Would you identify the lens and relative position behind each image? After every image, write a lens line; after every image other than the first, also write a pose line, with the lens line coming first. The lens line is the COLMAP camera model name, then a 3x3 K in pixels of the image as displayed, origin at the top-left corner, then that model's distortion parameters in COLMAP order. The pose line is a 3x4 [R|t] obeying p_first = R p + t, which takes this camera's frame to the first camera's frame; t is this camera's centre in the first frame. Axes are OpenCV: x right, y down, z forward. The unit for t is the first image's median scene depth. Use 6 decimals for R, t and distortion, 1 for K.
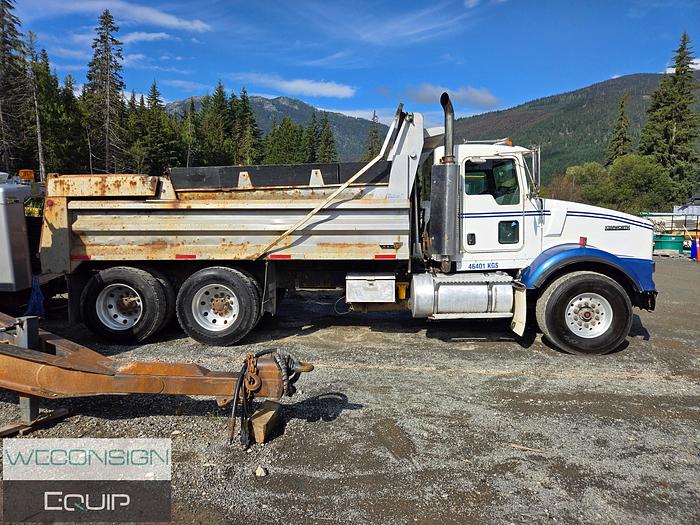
lens RADIAL K [[473.6, 0, 348.9], [0, 473.6, 262.8], [0, 0, 1]] dist [0.045492, -0.031763]
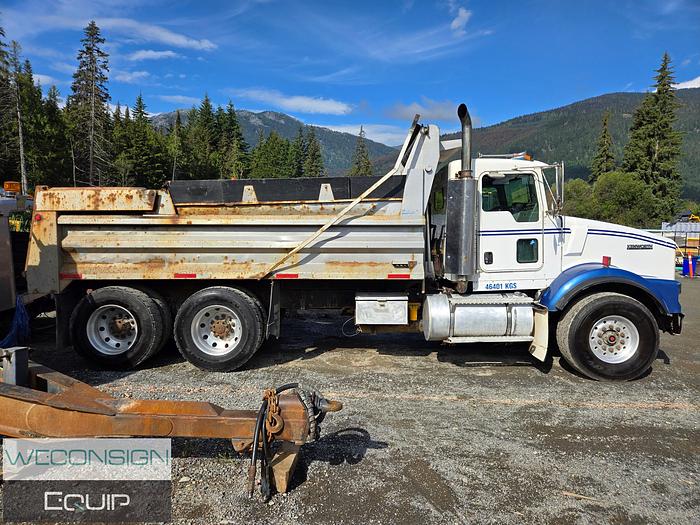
lens RADIAL K [[473.6, 0, 344.9], [0, 473.6, 267.7], [0, 0, 1]] dist [0.045492, -0.031763]
pose [[0.999709, 0.003535, 0.023866, -0.052019], [-0.003074, 0.999809, -0.019324, -0.011553], [-0.023930, 0.019245, 0.999528, 0.060829]]
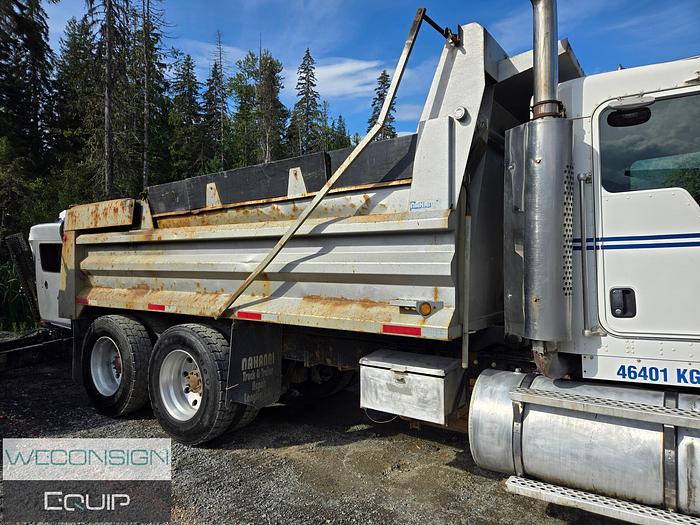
lens RADIAL K [[473.6, 0, 347.5], [0, 473.6, 259.9], [0, 0, 1]] dist [0.045492, -0.031763]
pose [[0.833139, 0.001171, -0.553062, 0.294621], [-0.047859, 0.996399, -0.069986, -0.047057], [0.550988, 0.084777, 0.830196, 0.553092]]
